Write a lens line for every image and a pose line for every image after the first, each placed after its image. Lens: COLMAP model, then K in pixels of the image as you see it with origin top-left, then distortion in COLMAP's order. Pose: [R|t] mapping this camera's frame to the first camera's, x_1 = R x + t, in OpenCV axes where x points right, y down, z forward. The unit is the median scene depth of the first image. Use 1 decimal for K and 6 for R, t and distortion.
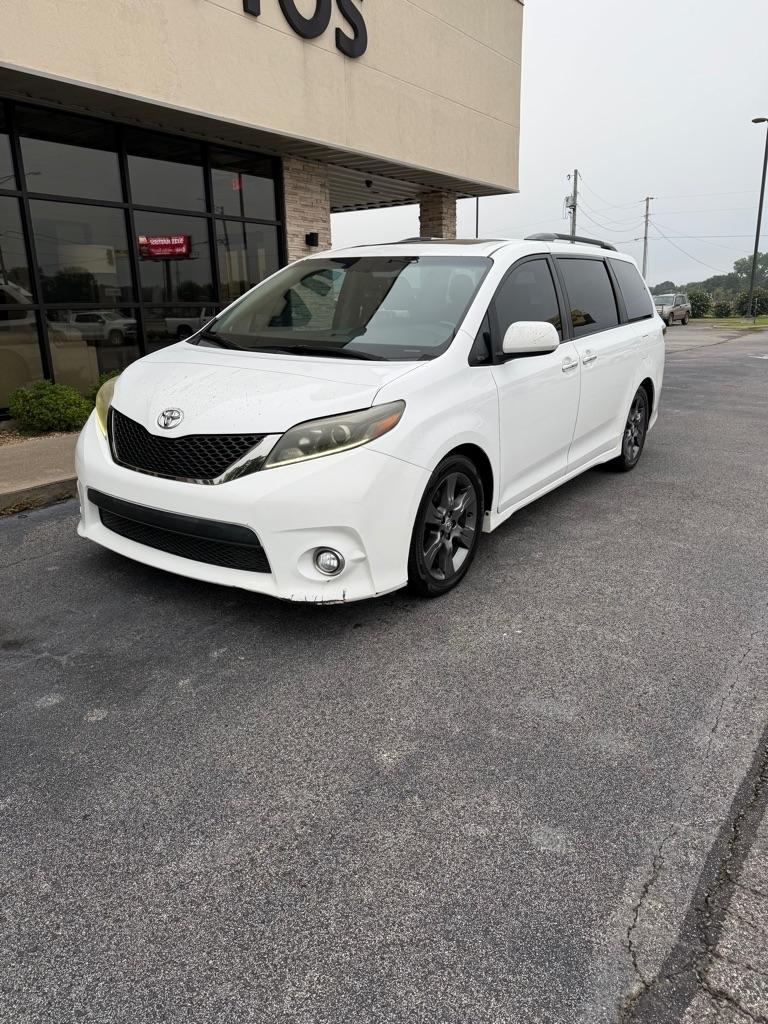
lens RADIAL K [[735.6, 0, 386.9], [0, 735.6, 508.4], [0, 0, 1]] dist [0.015359, -0.025756]
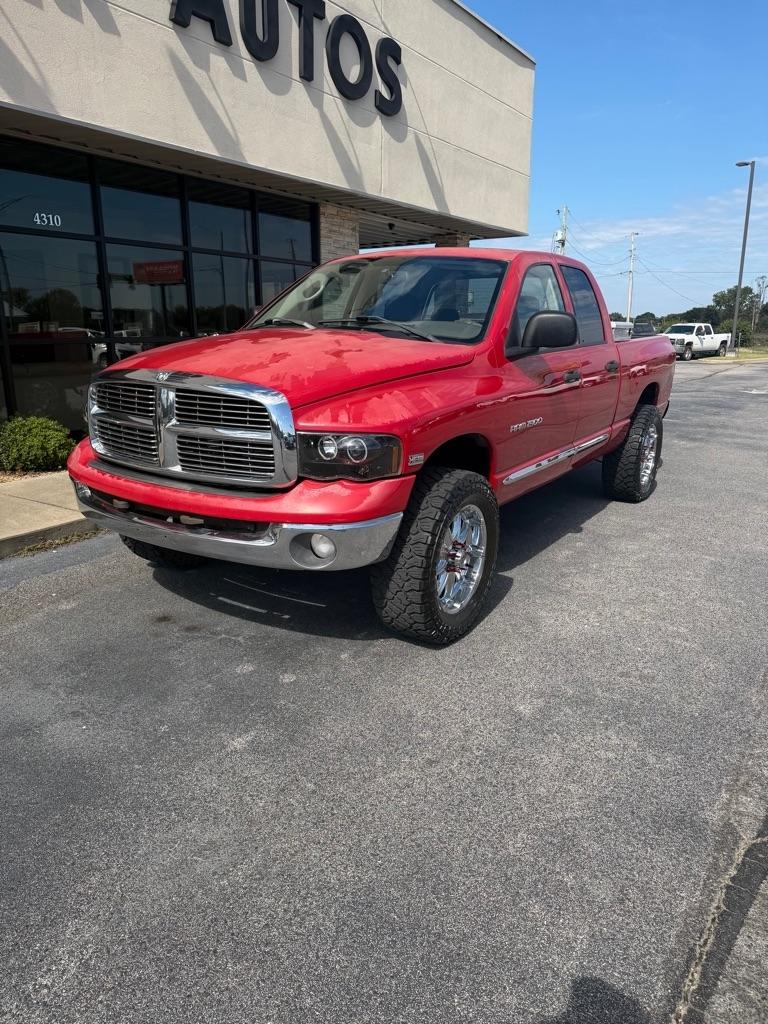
lens RADIAL K [[735.6, 0, 382.3], [0, 735.6, 515.8], [0, 0, 1]] dist [0.015359, -0.025756]
pose [[0.999734, 0.012436, 0.019424, -0.157145], [-0.011985, 0.999659, -0.023189, 0.014642], [-0.019706, 0.022950, 0.999542, -0.177688]]
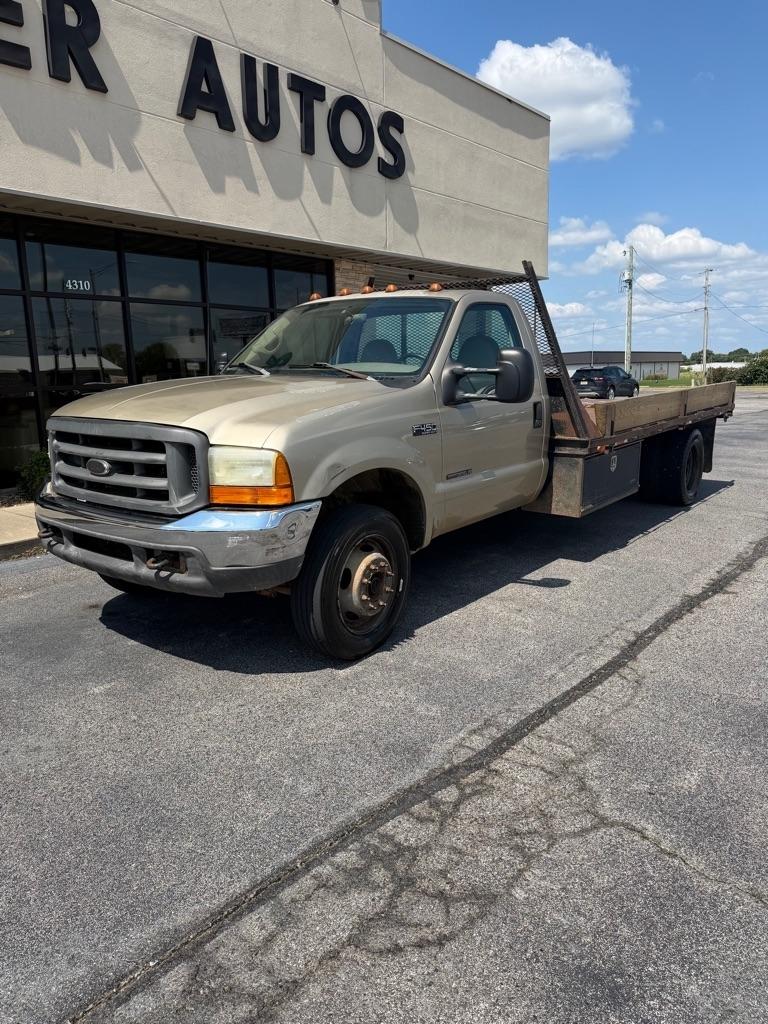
lens RADIAL K [[735.6, 0, 379.4], [0, 735.6, 506.9], [0, 0, 1]] dist [0.015359, -0.025756]
pose [[0.994803, 0.008783, -0.101438, 0.131114], [-0.018048, 0.995707, -0.090780, 0.069443], [0.100205, 0.092139, 0.990691, -0.326414]]
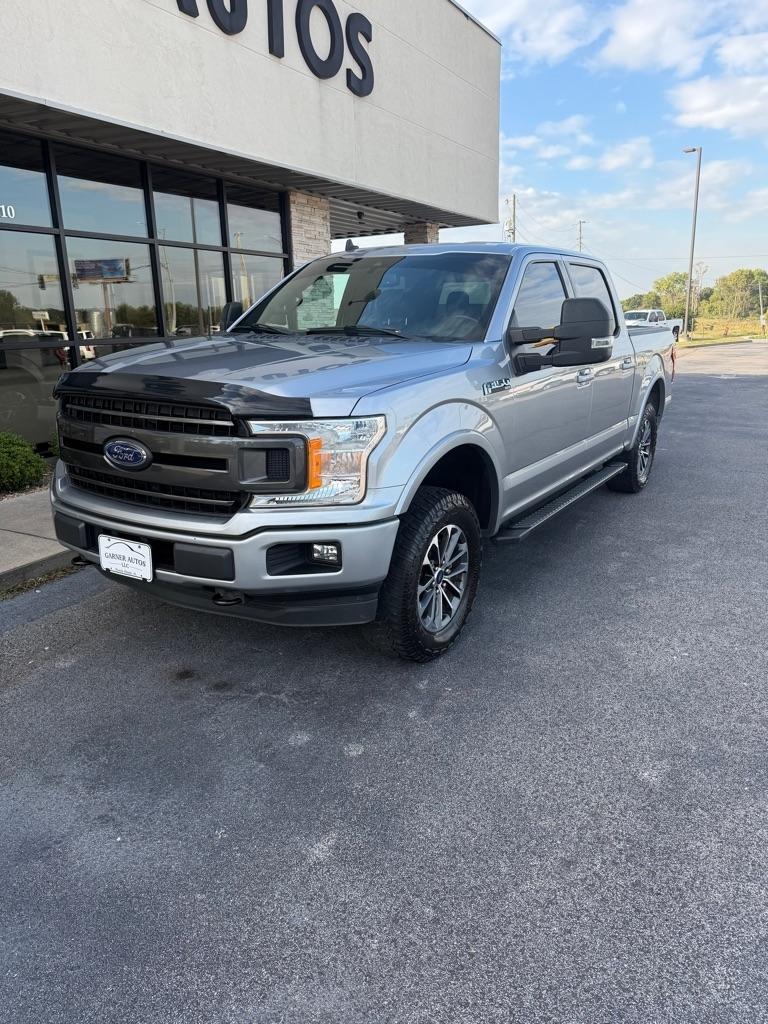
lens RADIAL K [[735.6, 0, 377.9], [0, 735.6, 514.2], [0, 0, 1]] dist [0.015359, -0.025756]
pose [[0.996718, -0.027827, 0.076016, -0.263530], [0.029145, 0.999443, -0.016280, -0.024984], [-0.075520, 0.018442, 0.996974, -0.040092]]
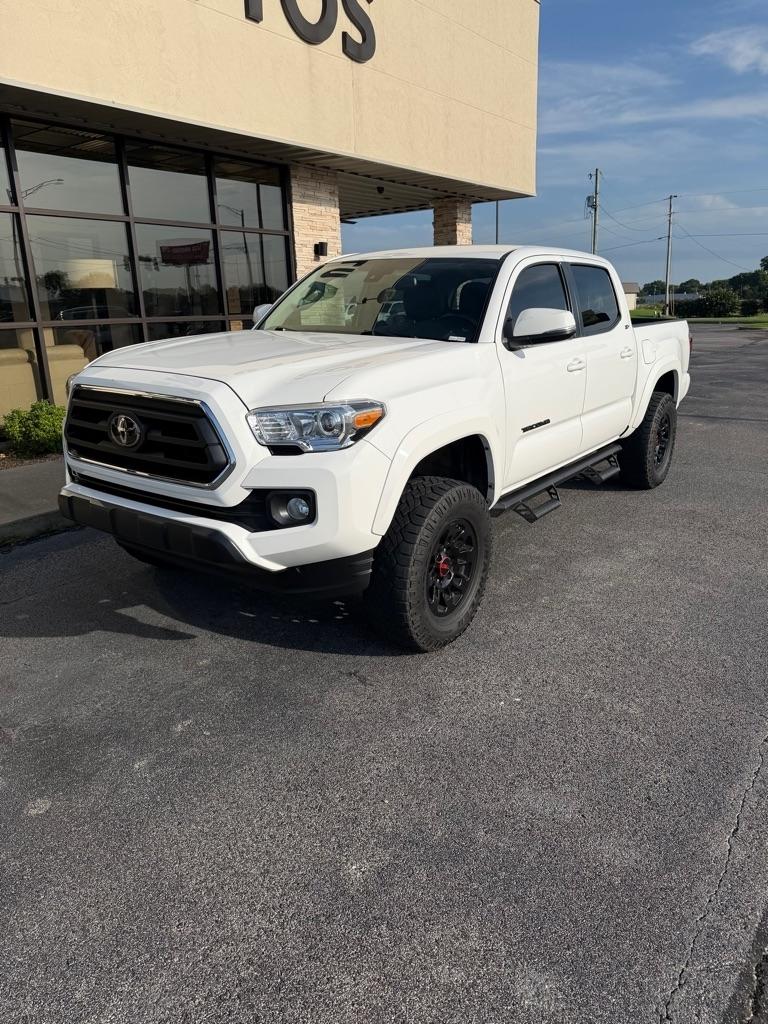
lens RADIAL K [[735.6, 0, 387.4], [0, 735.6, 509.8], [0, 0, 1]] dist [0.015359, -0.025756]
pose [[0.999559, -0.002874, -0.029548, 0.036032], [0.002880, 0.999996, 0.000189, -0.049366], [0.029548, -0.000274, 0.999563, 0.069904]]
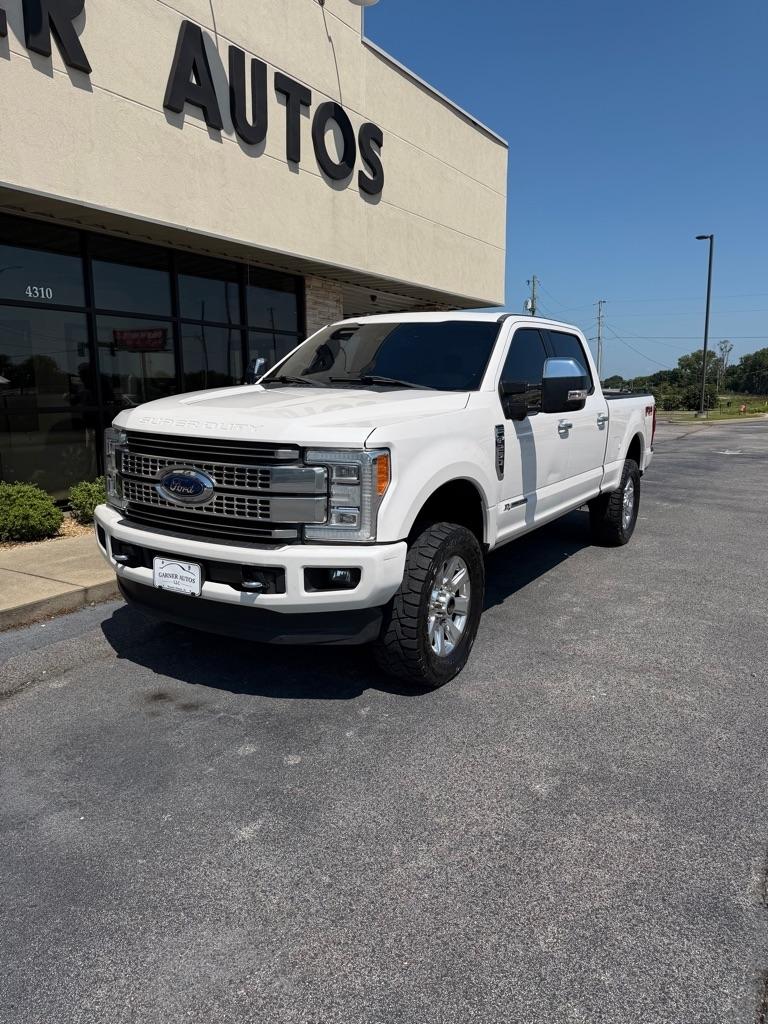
lens RADIAL K [[735.6, 0, 381.9], [0, 735.6, 510.7], [0, 0, 1]] dist [0.015359, -0.025756]
pose [[0.998820, 0.004273, 0.048384, -0.186846], [0.001176, 0.993704, -0.112029, 0.002252], [-0.048558, 0.111954, 0.992526, -0.171384]]
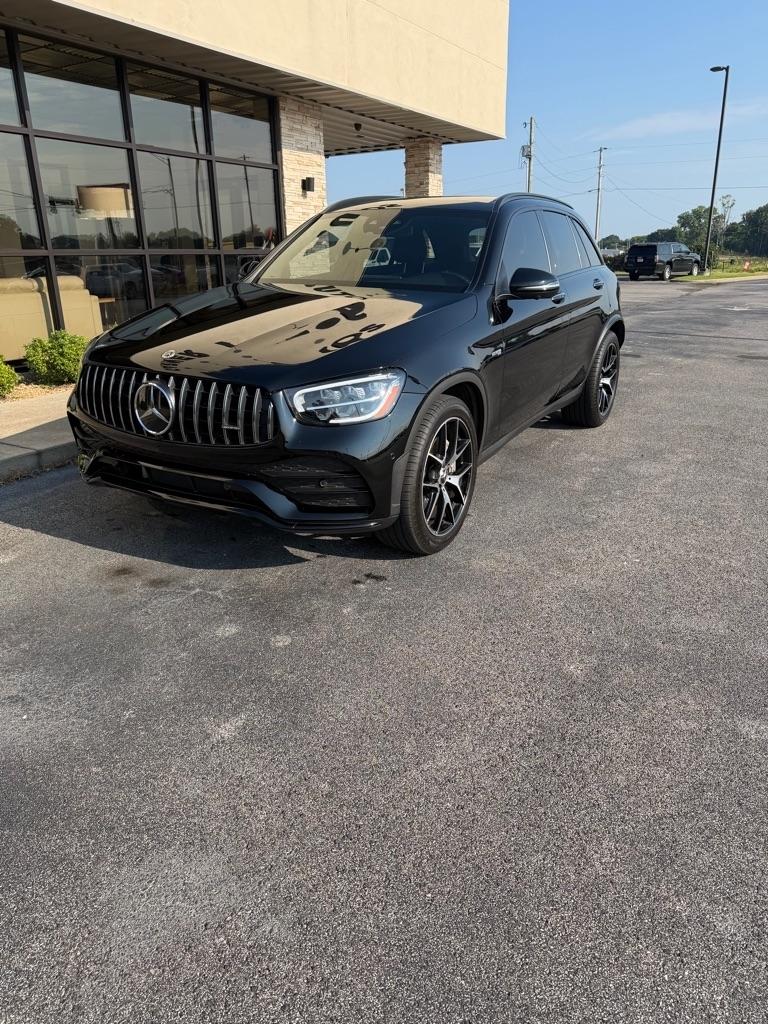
lens RADIAL K [[735.6, 0, 382.9], [0, 735.6, 519.3], [0, 0, 1]] dist [0.015359, -0.025756]
pose [[0.997669, -0.019749, 0.065323, -0.191730], [0.015076, 0.997343, 0.071270, 0.021607], [-0.066557, -0.070119, 0.995316, -0.021079]]
